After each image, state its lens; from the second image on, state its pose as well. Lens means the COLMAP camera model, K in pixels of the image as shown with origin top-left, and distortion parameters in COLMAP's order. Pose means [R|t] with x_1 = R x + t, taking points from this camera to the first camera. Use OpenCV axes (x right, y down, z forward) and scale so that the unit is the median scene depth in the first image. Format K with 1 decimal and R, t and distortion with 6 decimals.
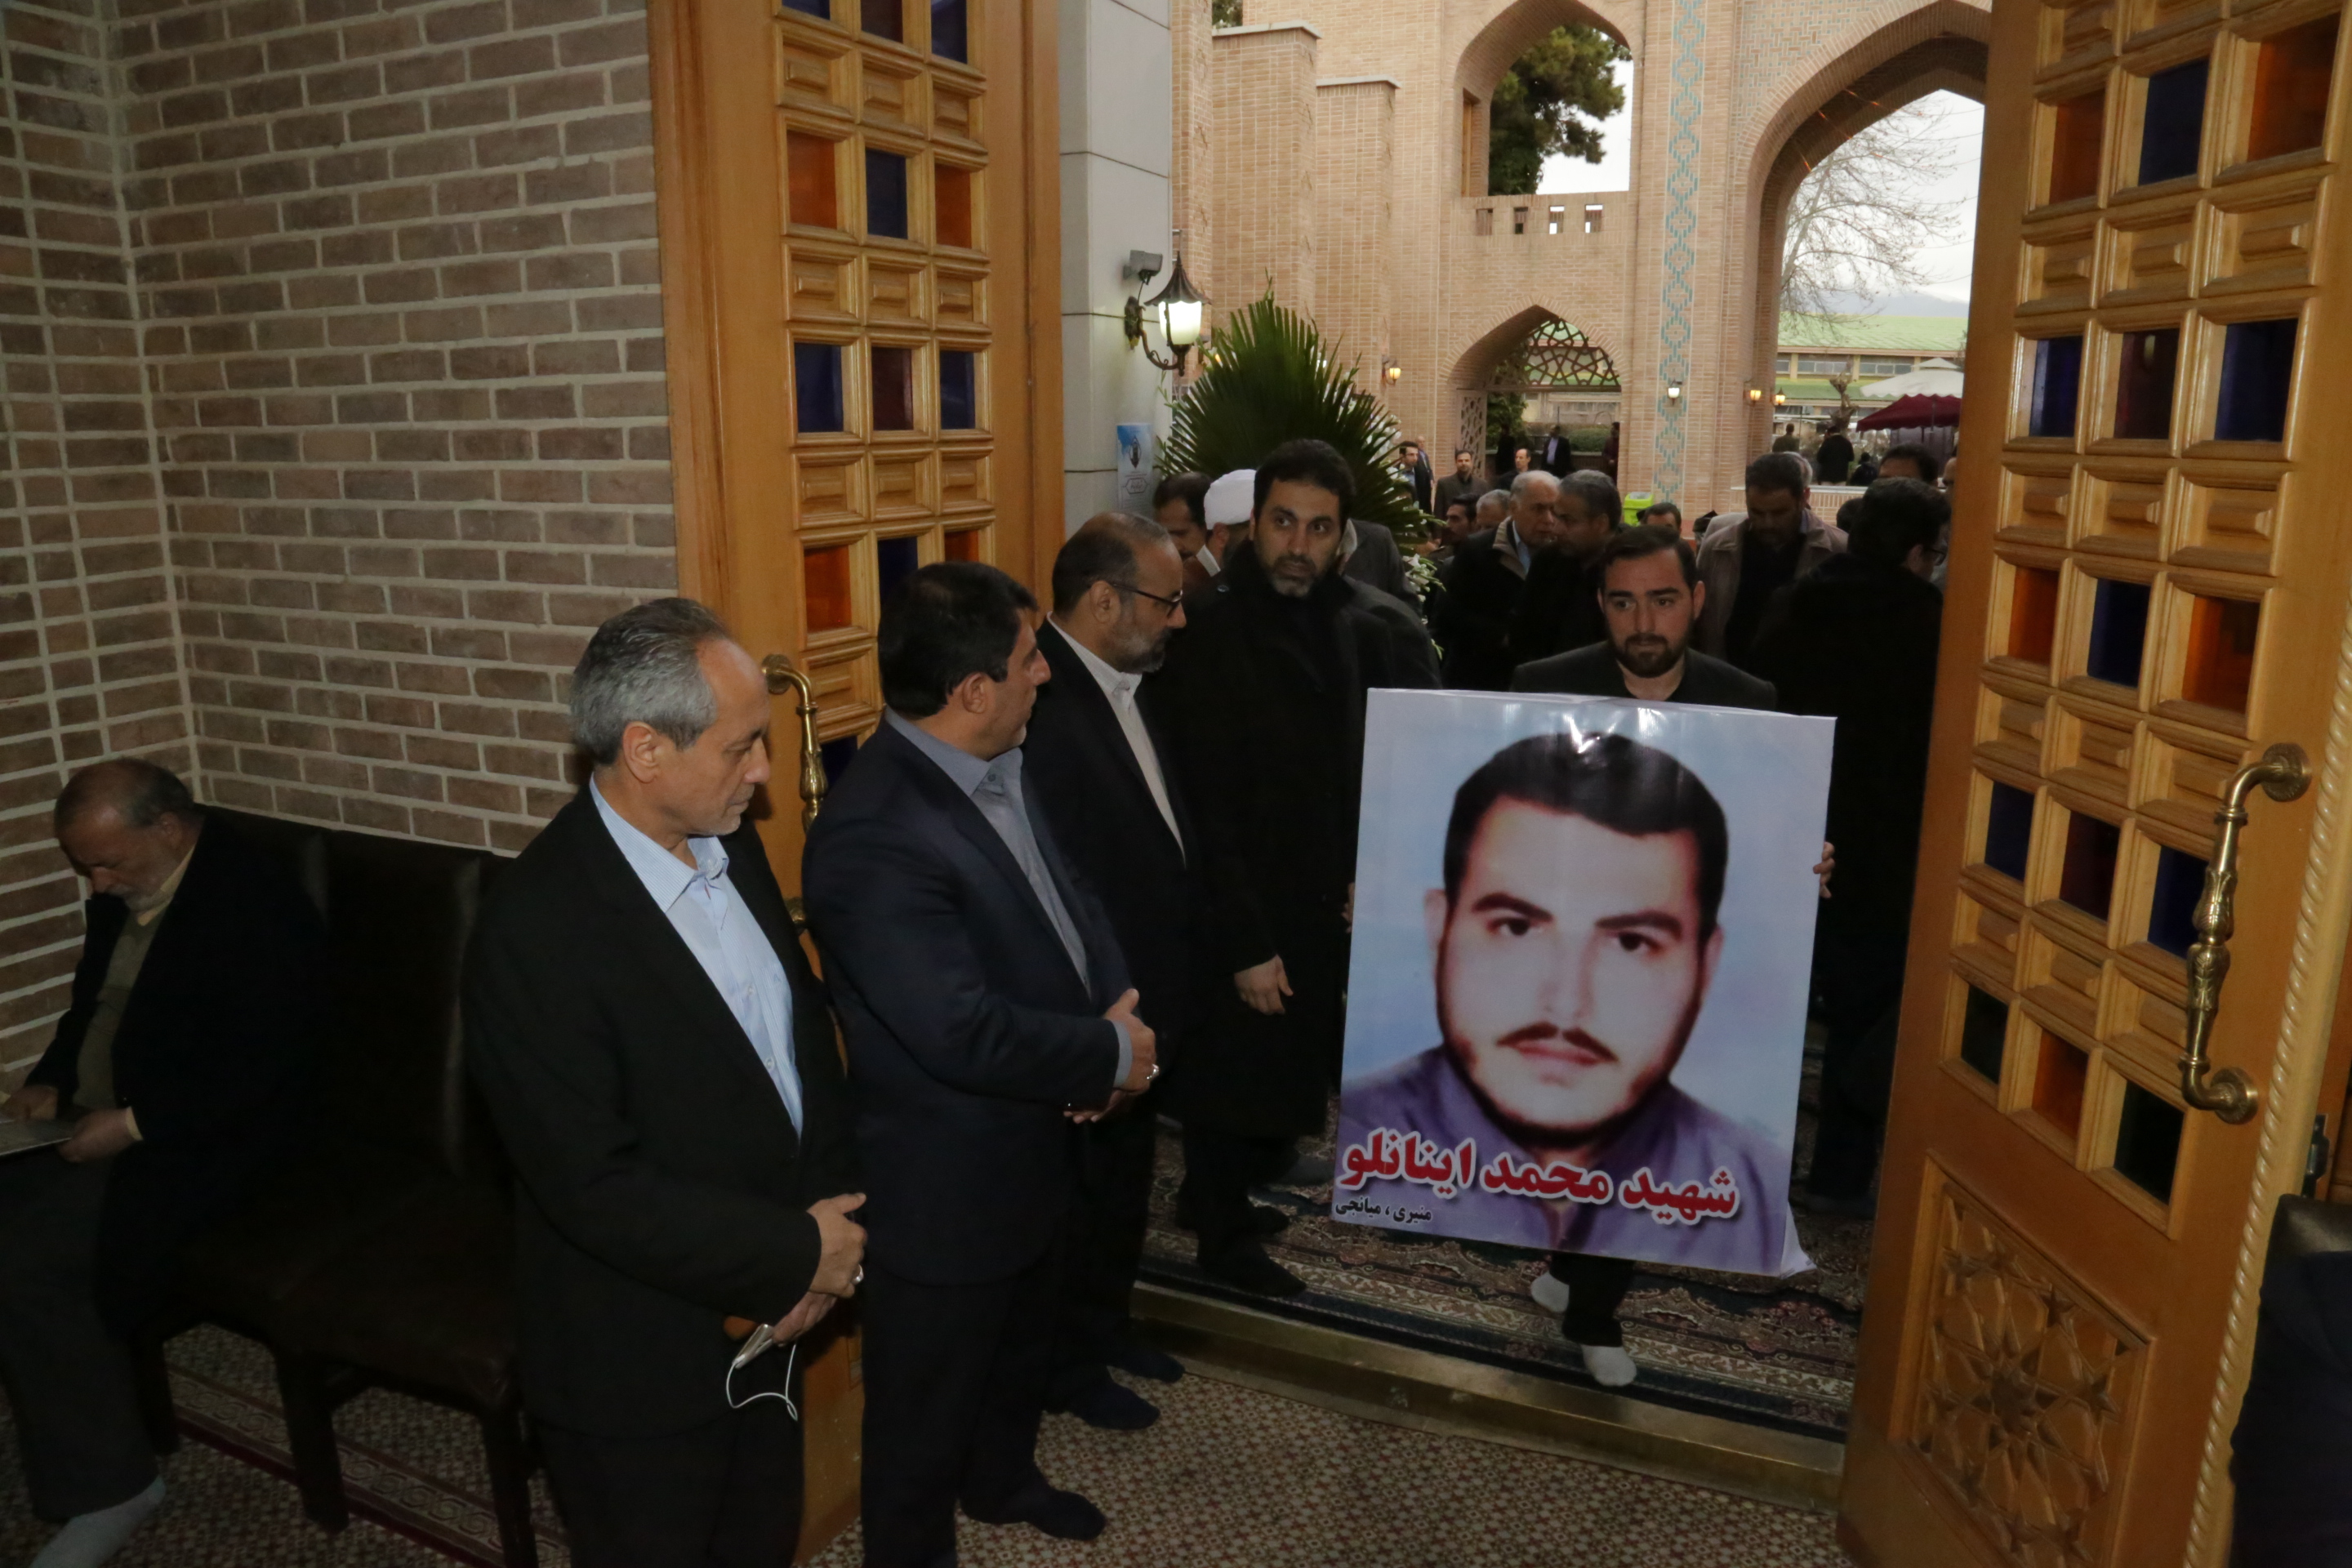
lens RADIAL K [[1615.4, 0, 1186.6], [0, 1615.4, 771.6], [0, 0, 1]] dist [-0.131200, 0.074984]
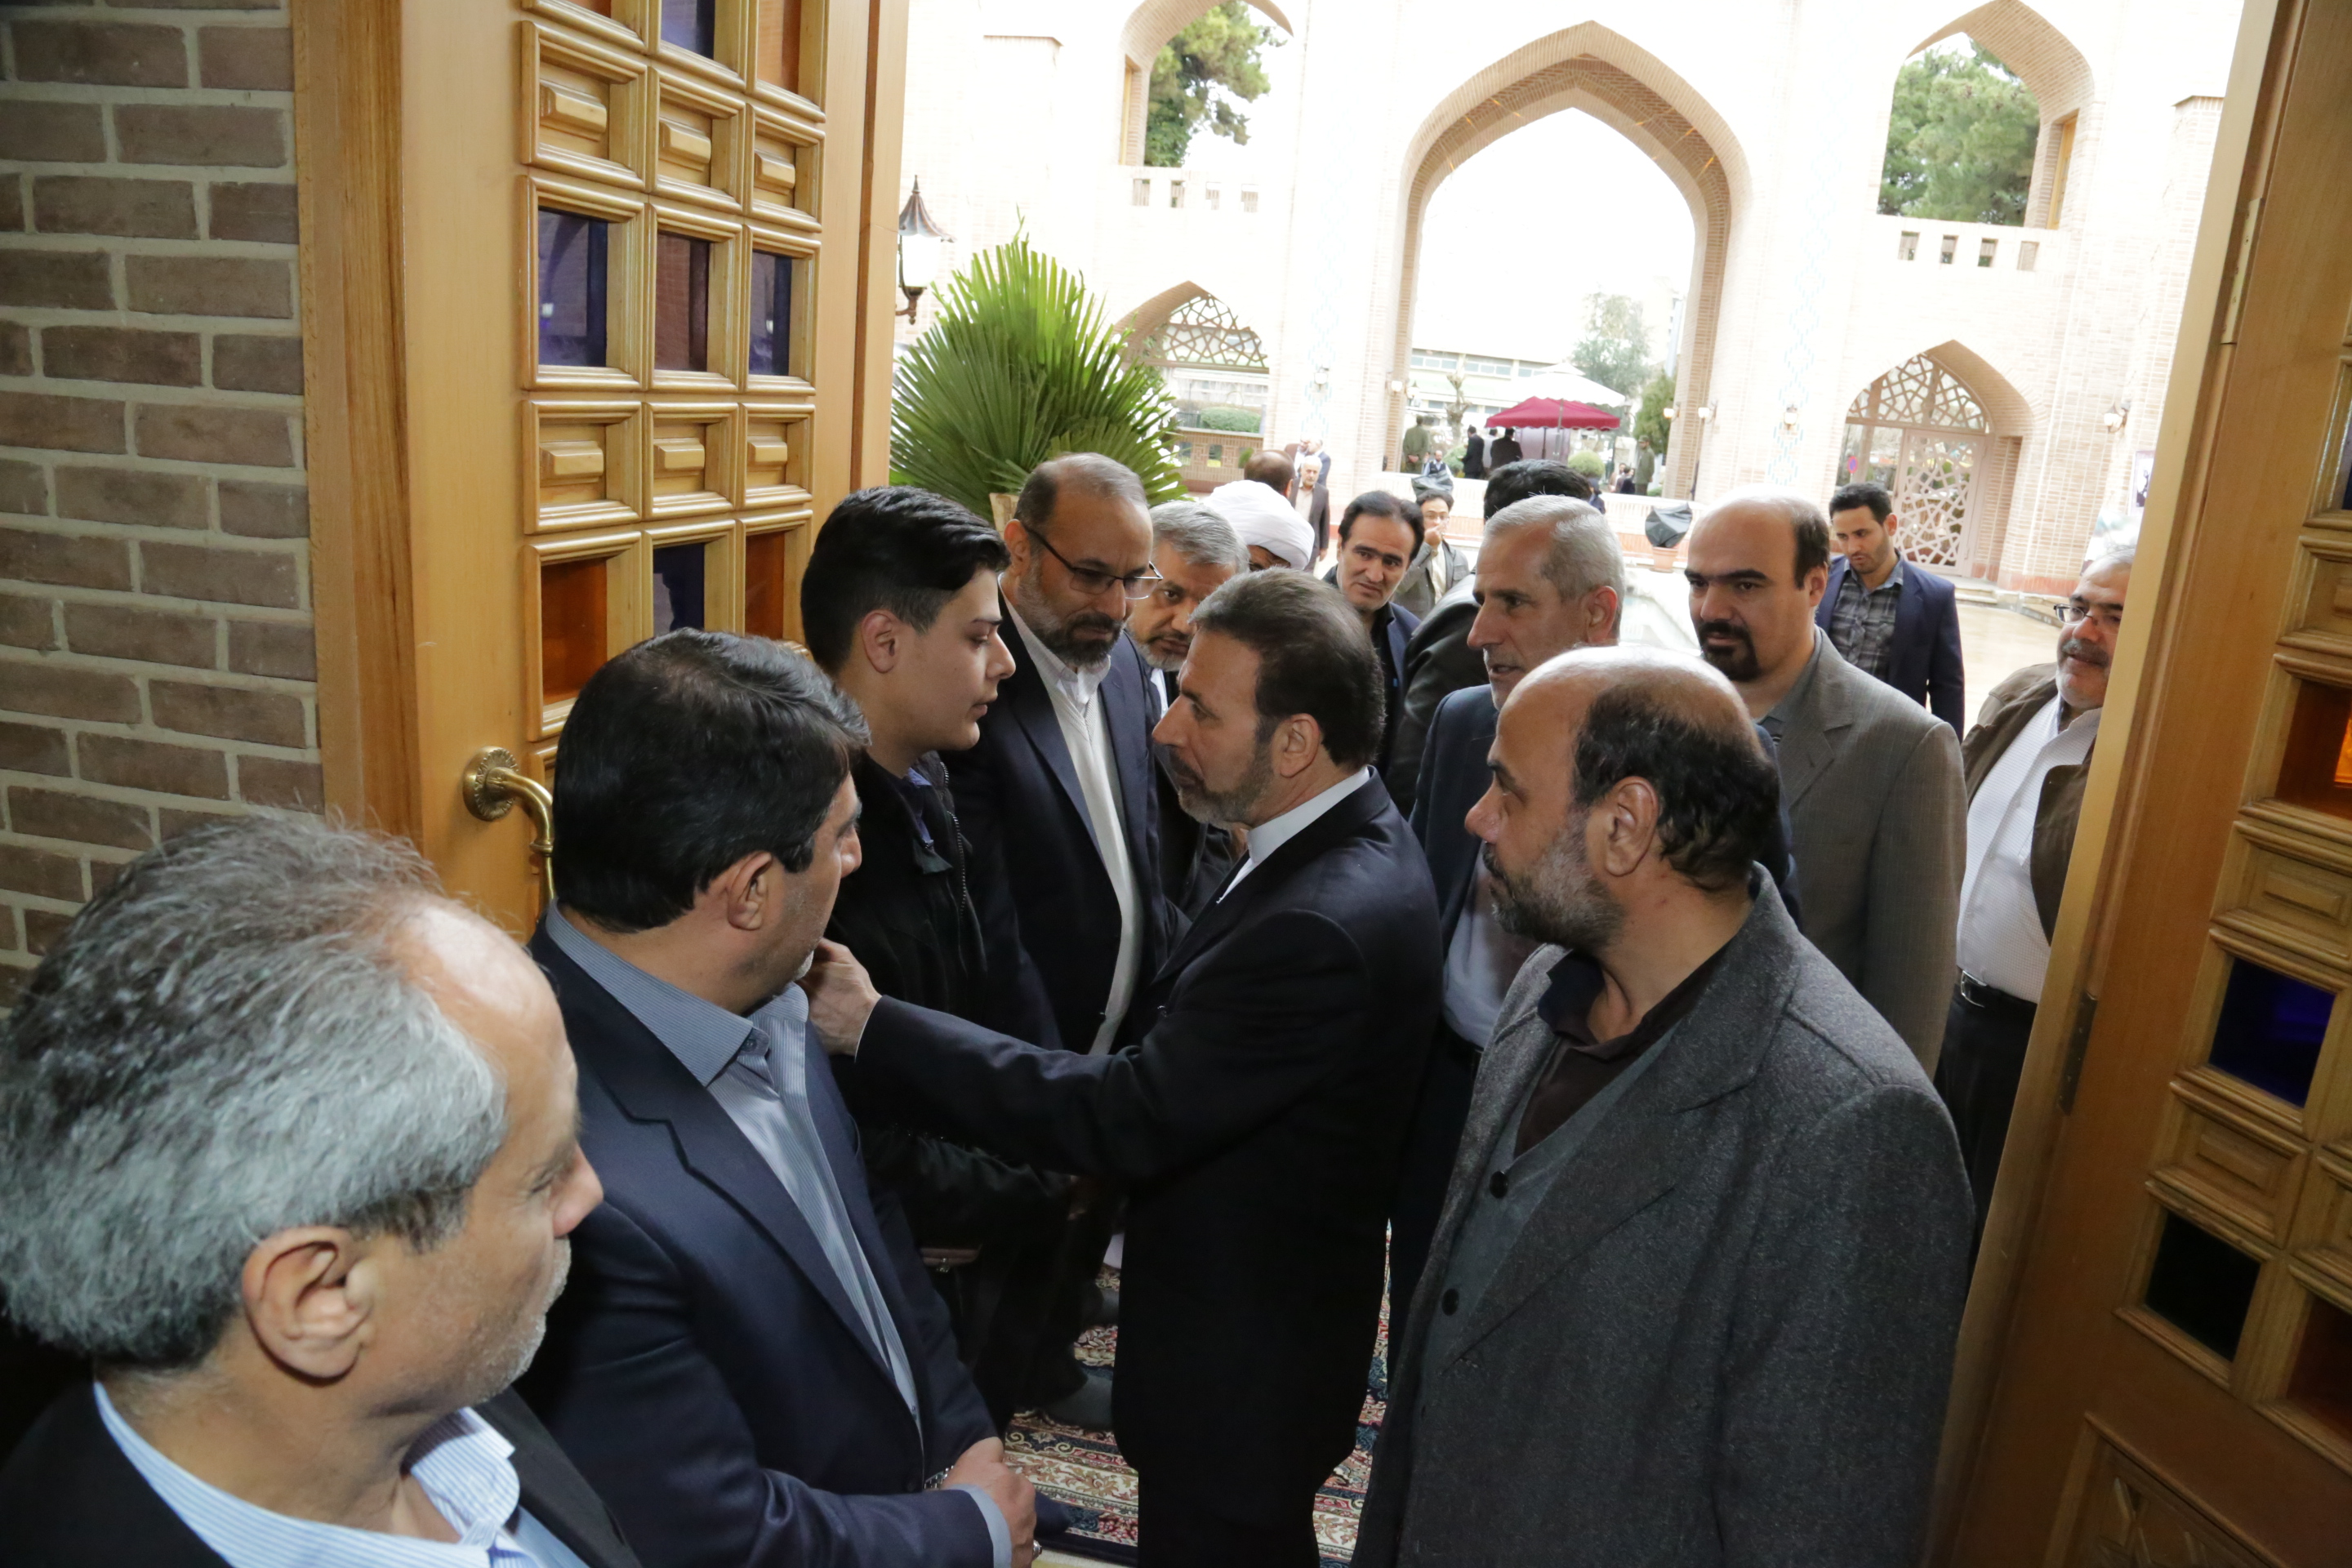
lens RADIAL K [[1589.0, 0, 1204.7], [0, 1589.0, 788.3], [0, 0, 1]] dist [-0.134382, 0.068993]
pose [[0.967546, 0.015166, 0.252240, -0.114319], [-0.023990, 0.999202, 0.031944, -0.064221], [-0.251554, -0.036959, 0.967137, 0.305160]]
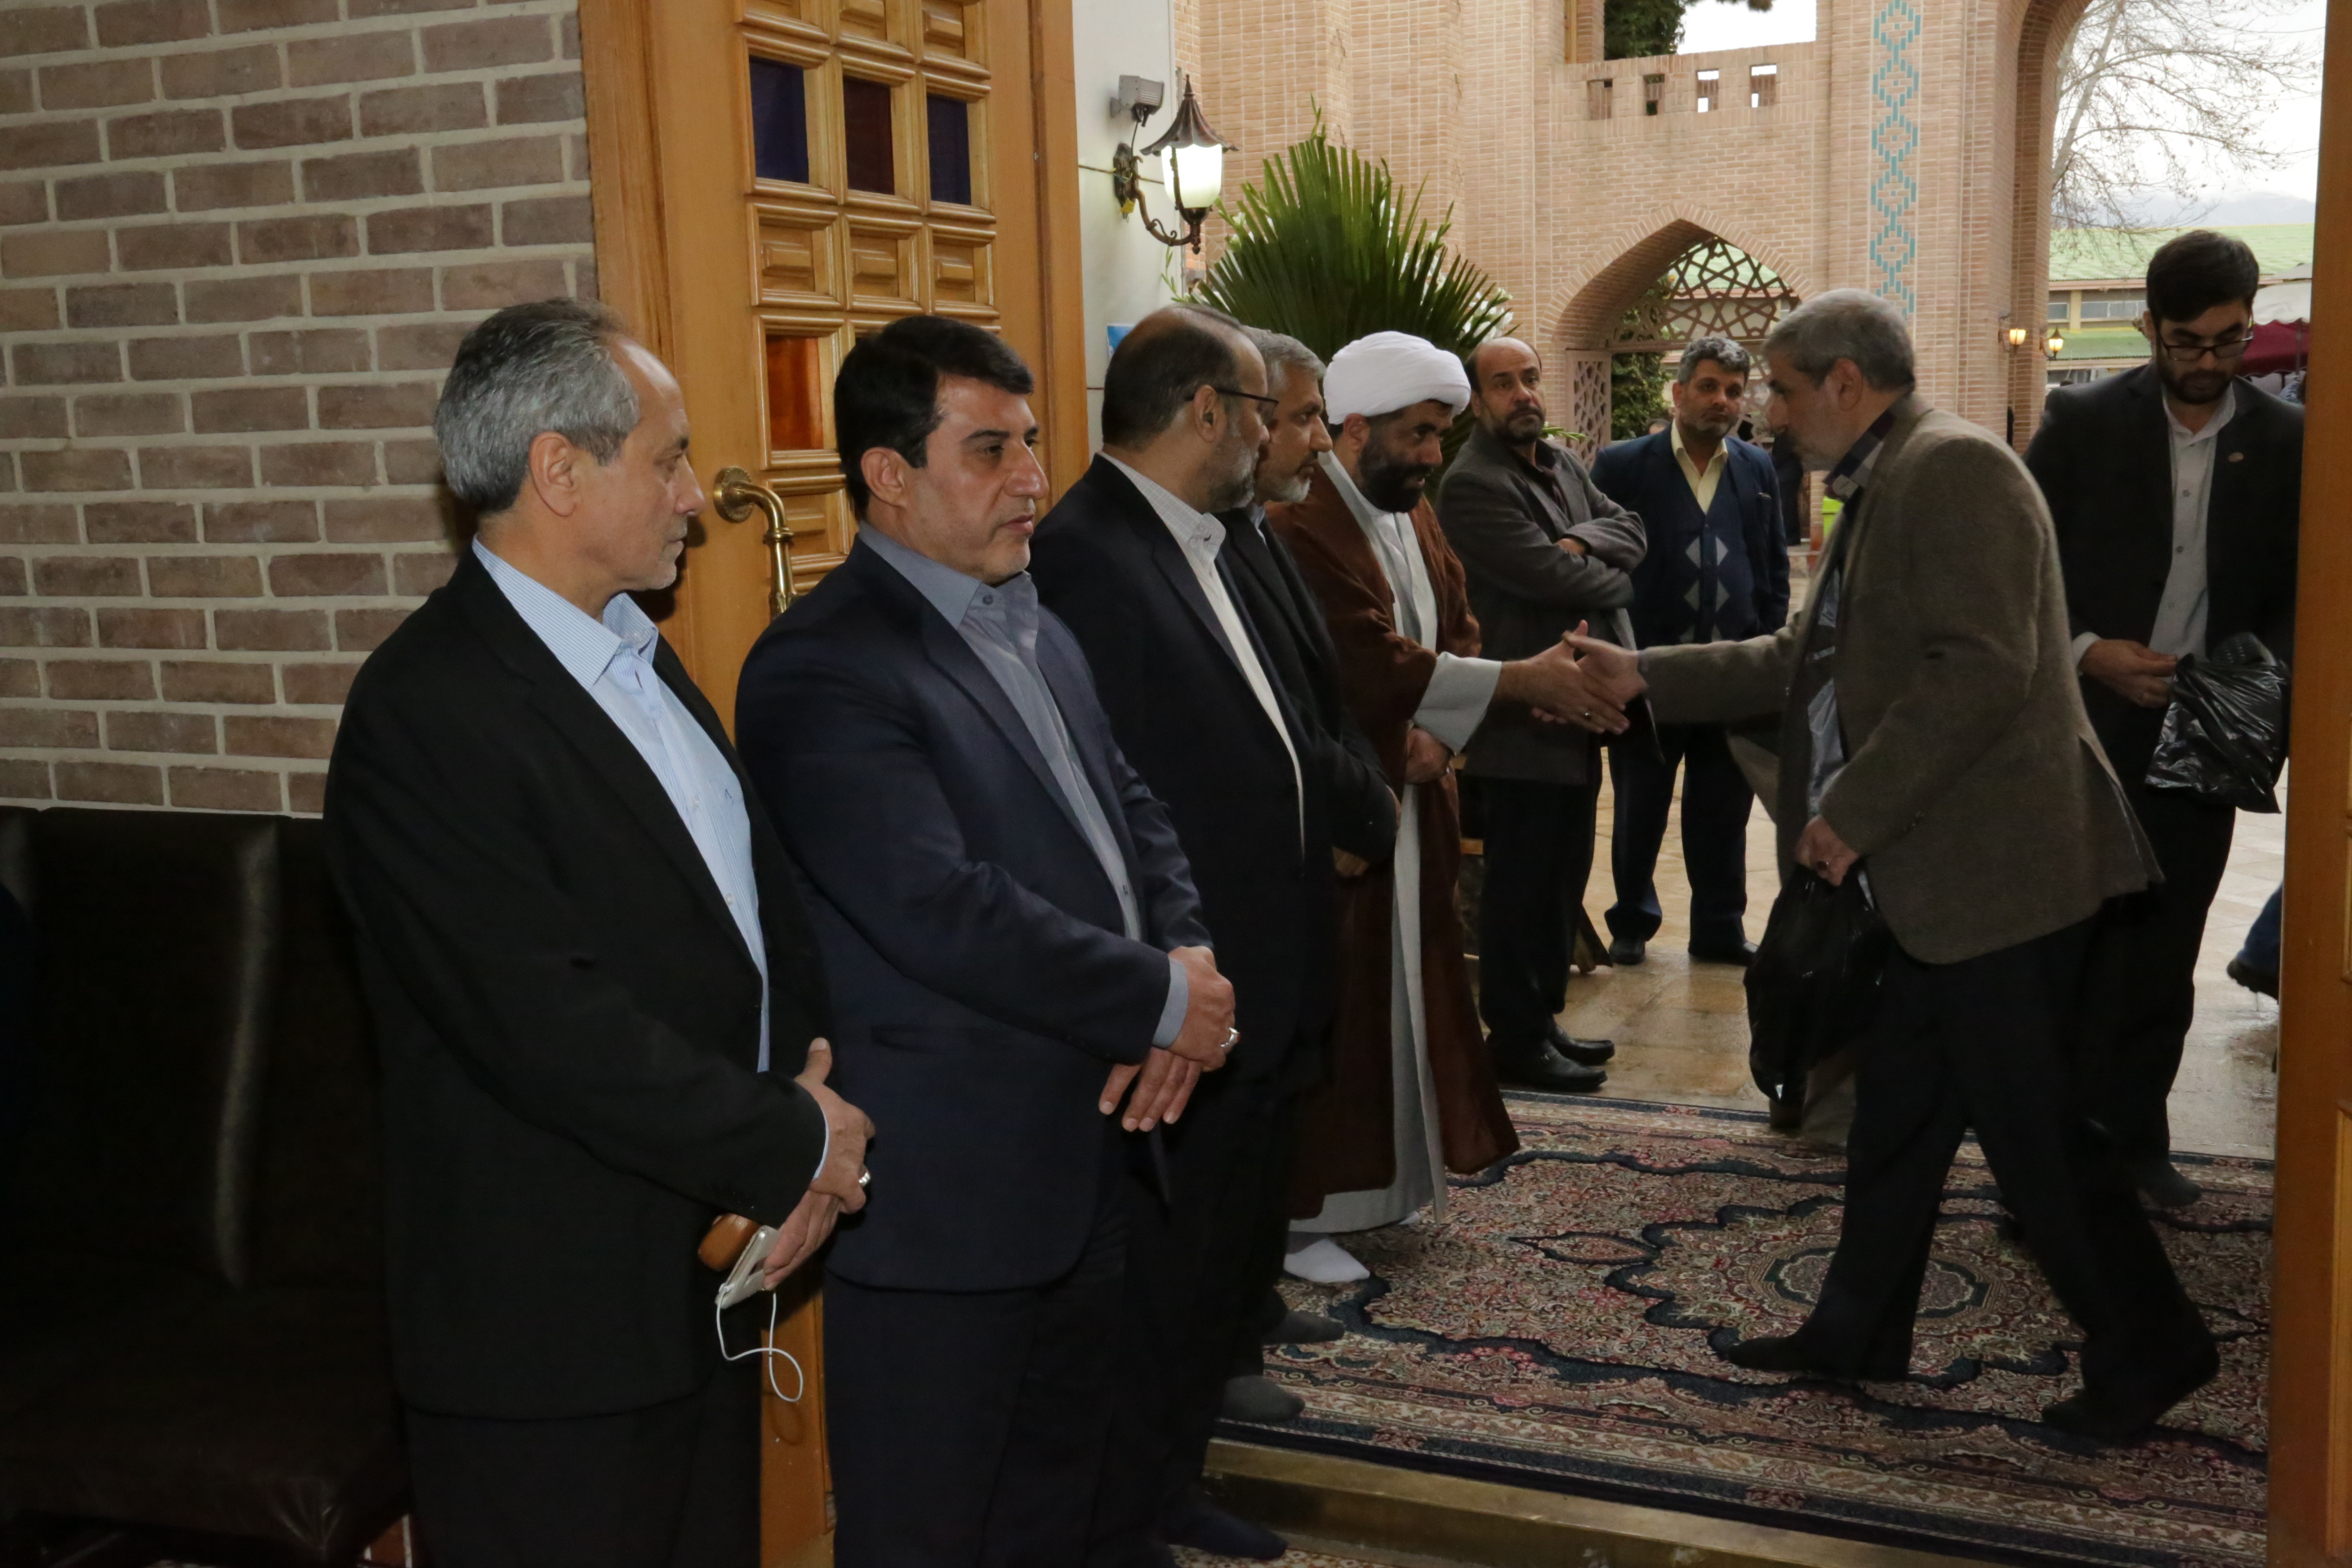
lens RADIAL K [[2423.6, 0, 1186.7], [0, 2423.6, 775.3], [0, 0, 1]] dist [0.006628, 0.111364]
pose [[0.999523, -0.029930, 0.007619, -0.044159], [0.030424, 0.996625, -0.076249, 0.125216], [-0.005311, 0.076445, 0.997060, -0.093702]]
